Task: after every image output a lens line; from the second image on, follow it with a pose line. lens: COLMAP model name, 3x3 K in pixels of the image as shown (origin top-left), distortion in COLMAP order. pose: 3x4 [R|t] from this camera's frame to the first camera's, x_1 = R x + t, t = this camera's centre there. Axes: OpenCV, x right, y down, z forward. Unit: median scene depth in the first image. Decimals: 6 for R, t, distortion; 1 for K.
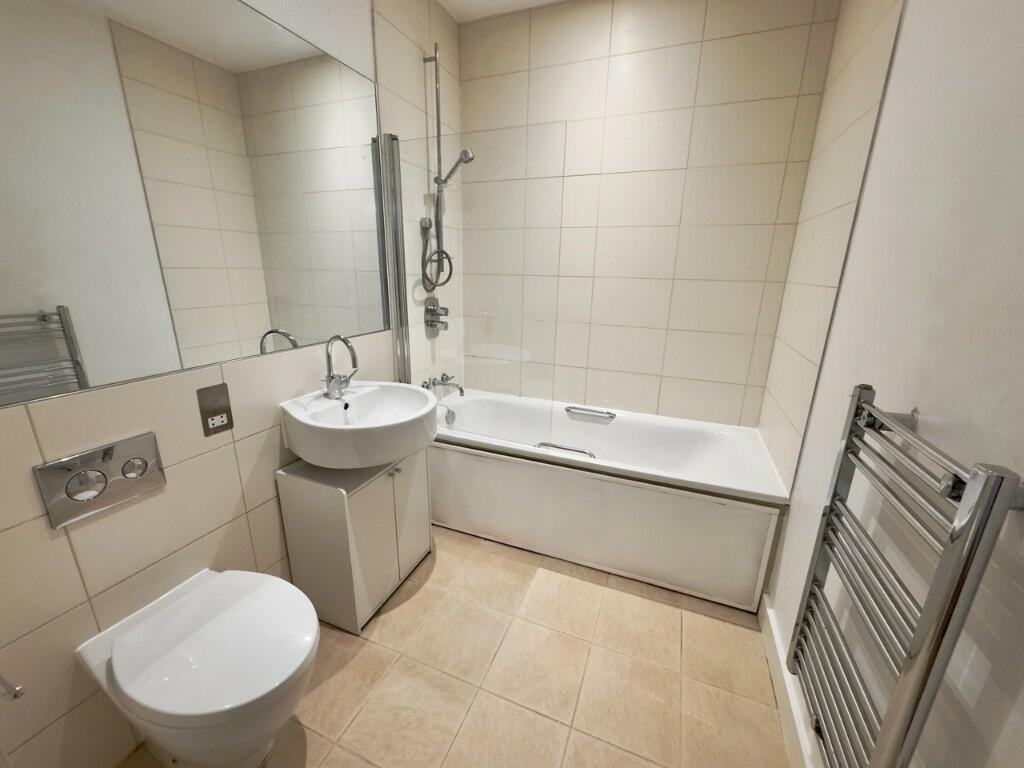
lens RADIAL K [[406.2, 0, 510.8], [0, 406.2, 383.7], [0, 0, 1]] dist [-0.003213, -0.000405]
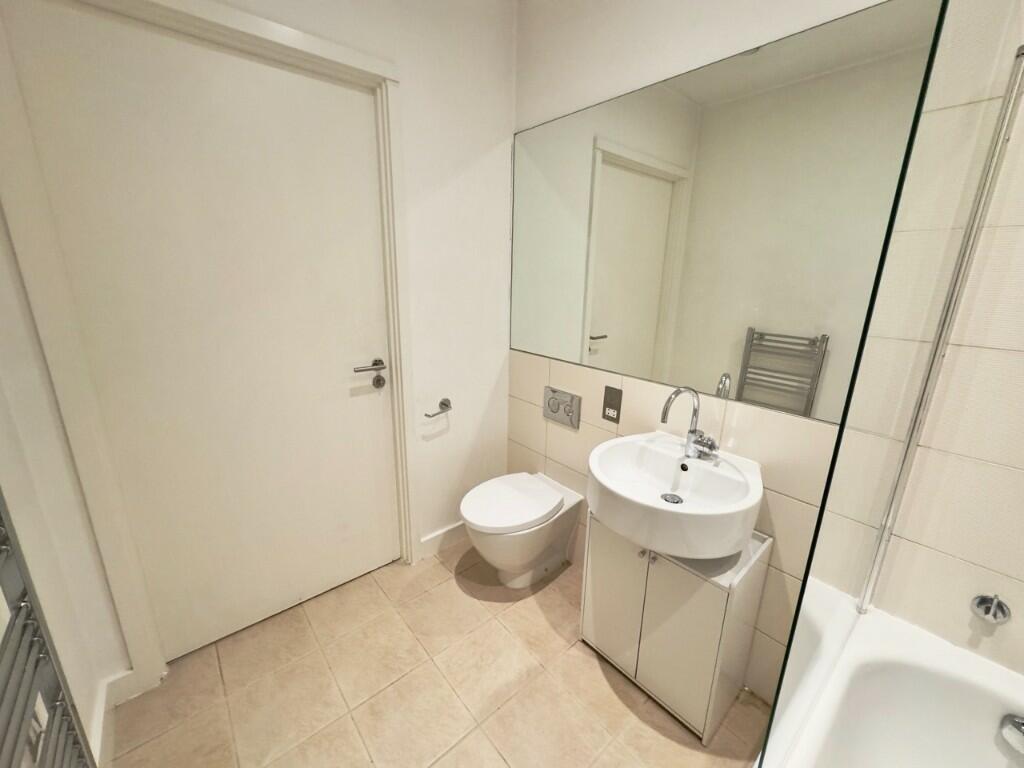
lens RADIAL K [[406.2, 0, 510.8], [0, 406.2, 383.7], [0, 0, 1]] dist [-0.003213, -0.000405]
pose [[-0.462786, 0.203125, -0.862884, 0.563611], [-0.267499, 0.896020, 0.354391, -0.364798], [0.845147, 0.394828, -0.360330, 1.075199]]
